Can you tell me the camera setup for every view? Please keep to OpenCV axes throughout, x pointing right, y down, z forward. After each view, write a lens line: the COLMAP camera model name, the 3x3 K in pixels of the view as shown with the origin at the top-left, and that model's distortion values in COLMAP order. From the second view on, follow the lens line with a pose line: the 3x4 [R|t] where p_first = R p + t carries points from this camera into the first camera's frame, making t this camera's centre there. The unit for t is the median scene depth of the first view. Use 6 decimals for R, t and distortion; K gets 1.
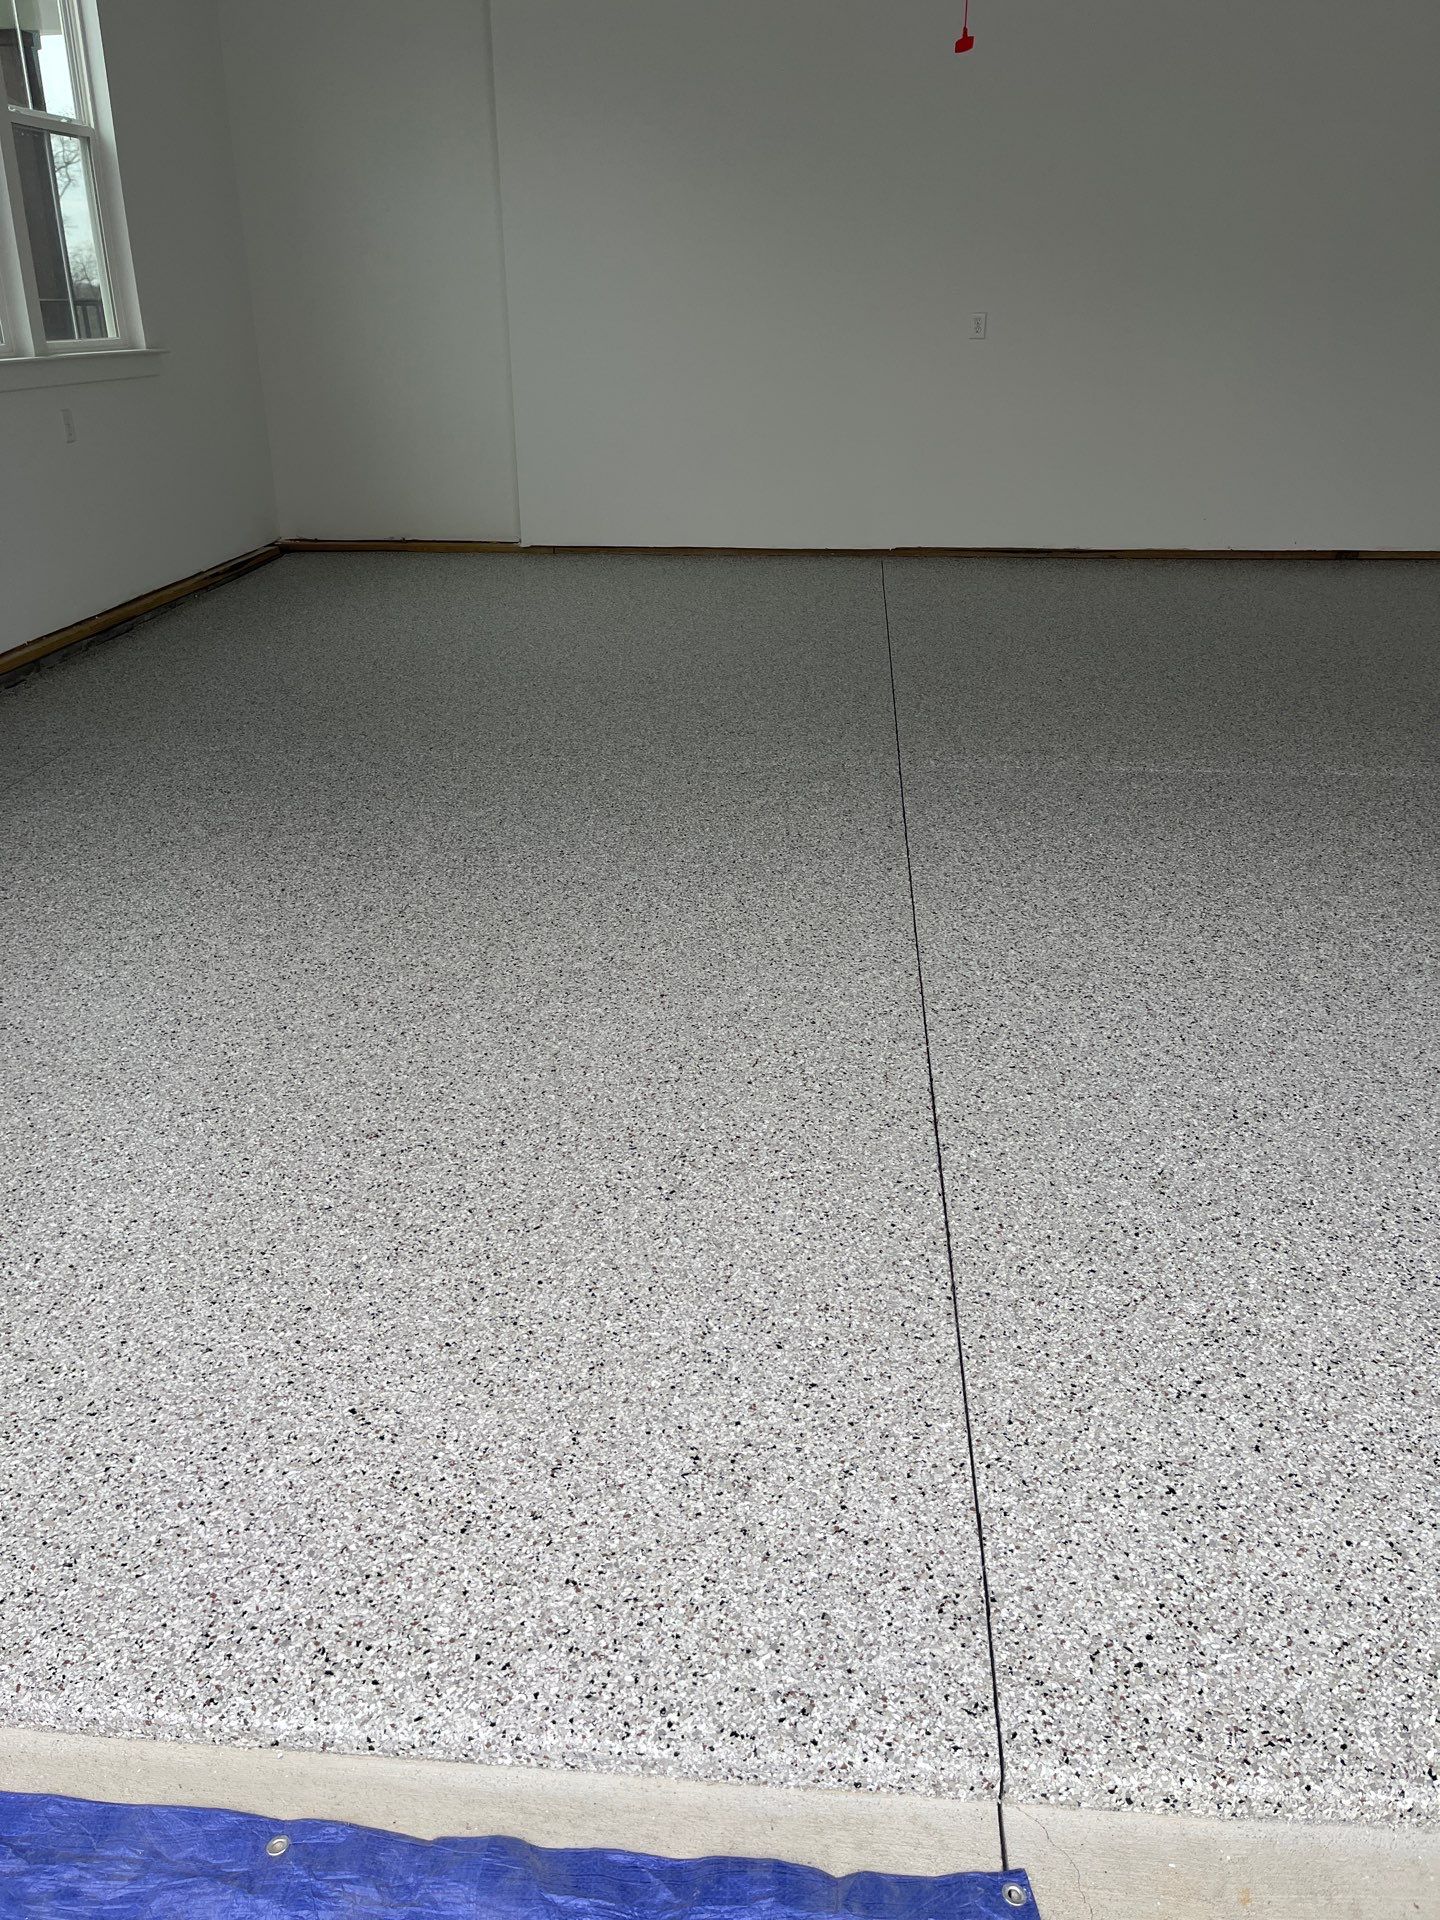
lens RADIAL K [[1529.7, 0, 710.6], [0, 1529.7, 882.6], [0, 0, 1]] dist [0.042140, -0.044170]
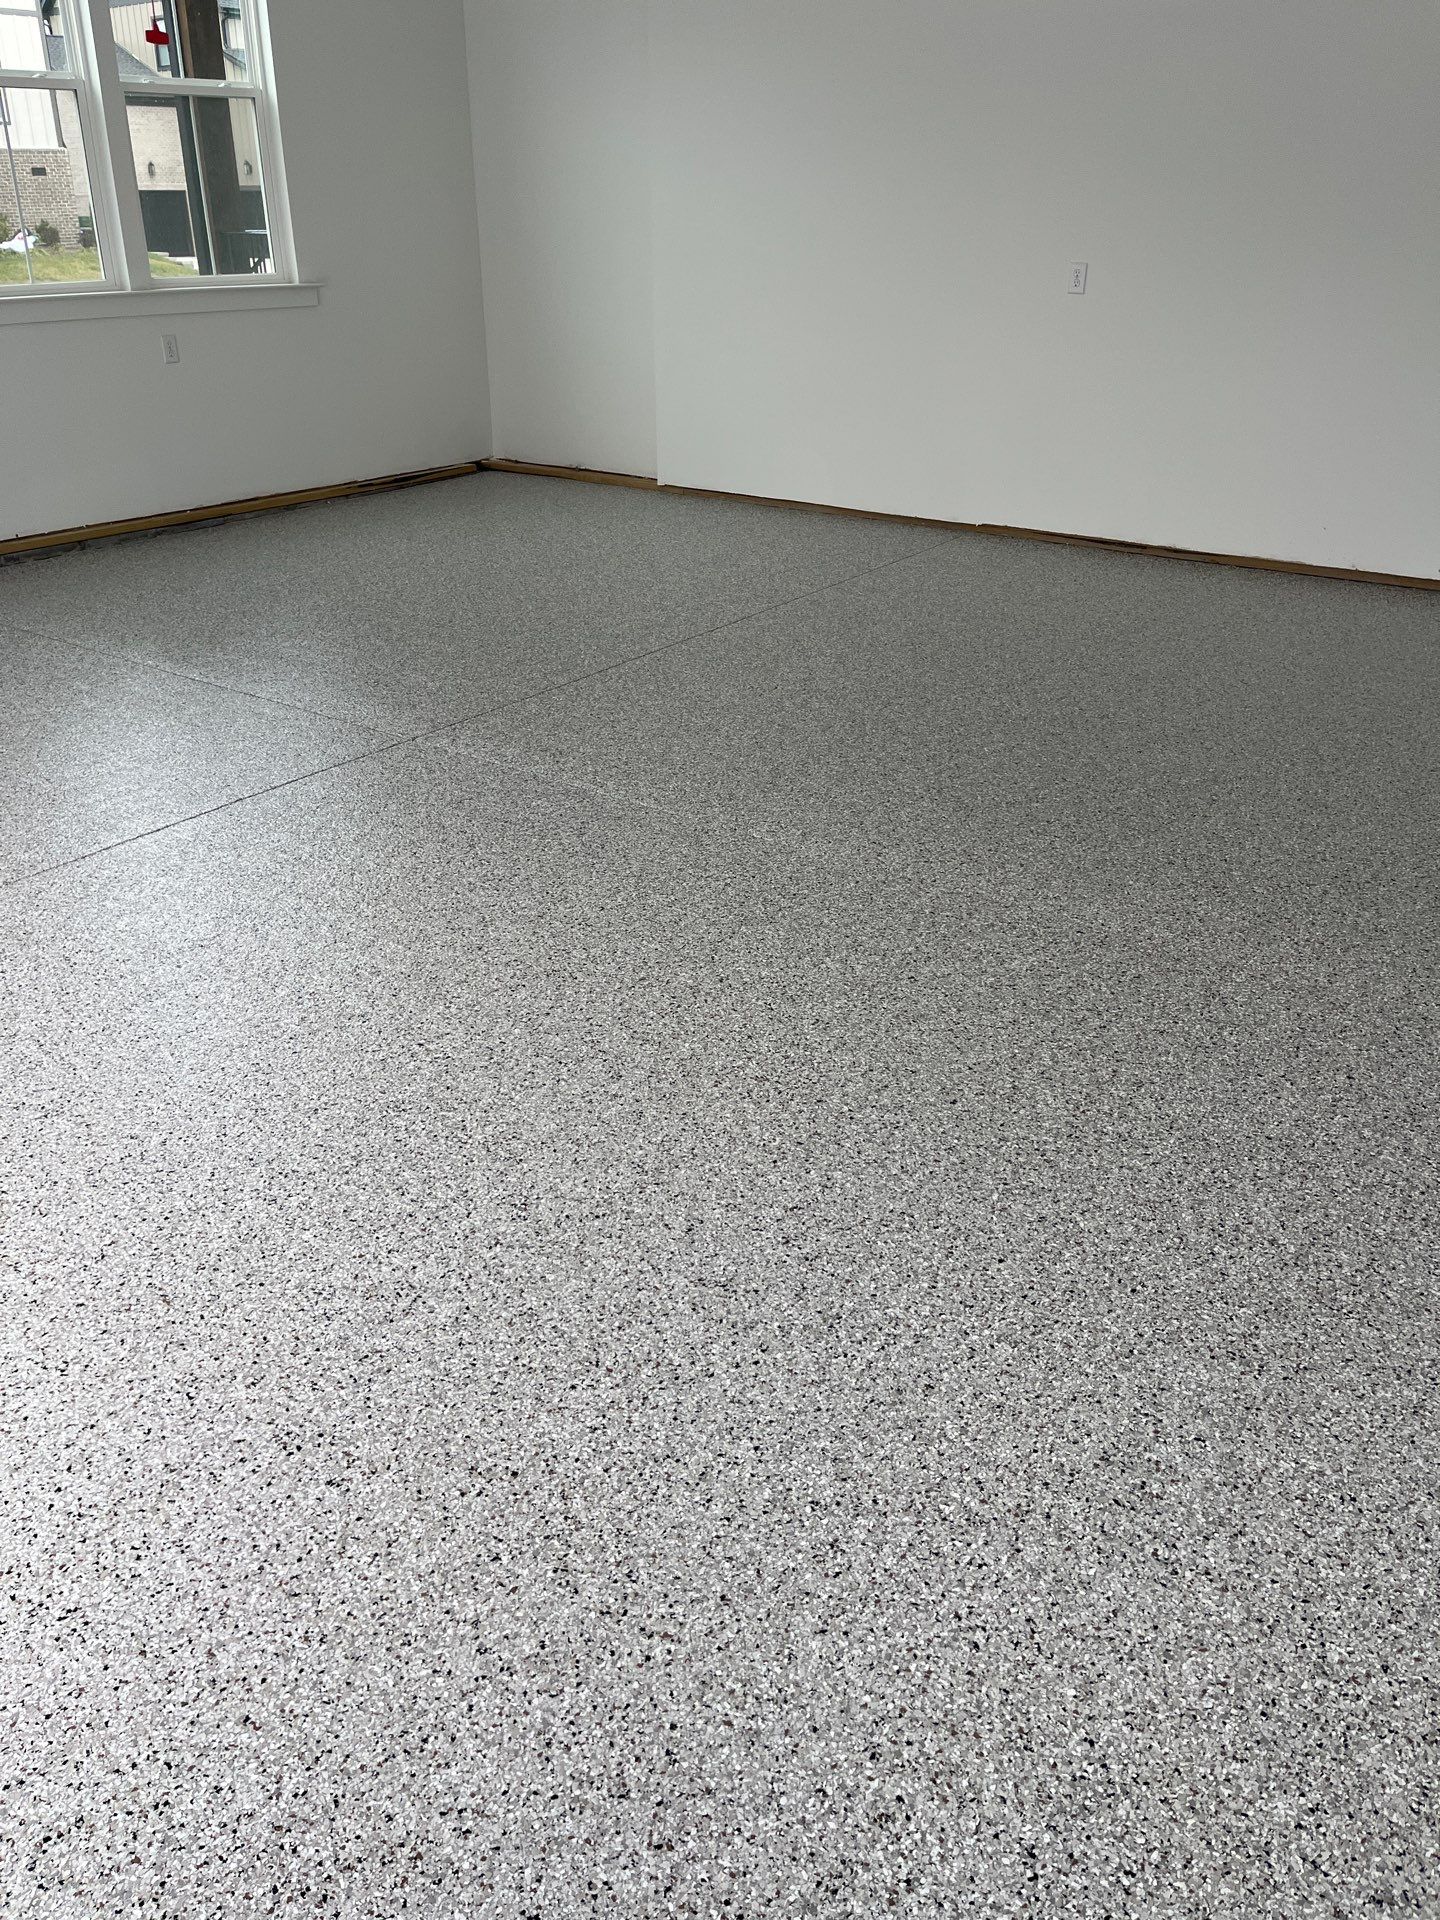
lens RADIAL K [[1529.7, 0, 710.6], [0, 1529.7, 882.6], [0, 0, 1]] dist [0.042140, -0.044170]
pose [[0.844196, 0.218627, -0.489423, 0.500348], [-0.190882, 0.975803, 0.106646, -0.080839], [0.500896, 0.003392, 0.865501, 0.139313]]
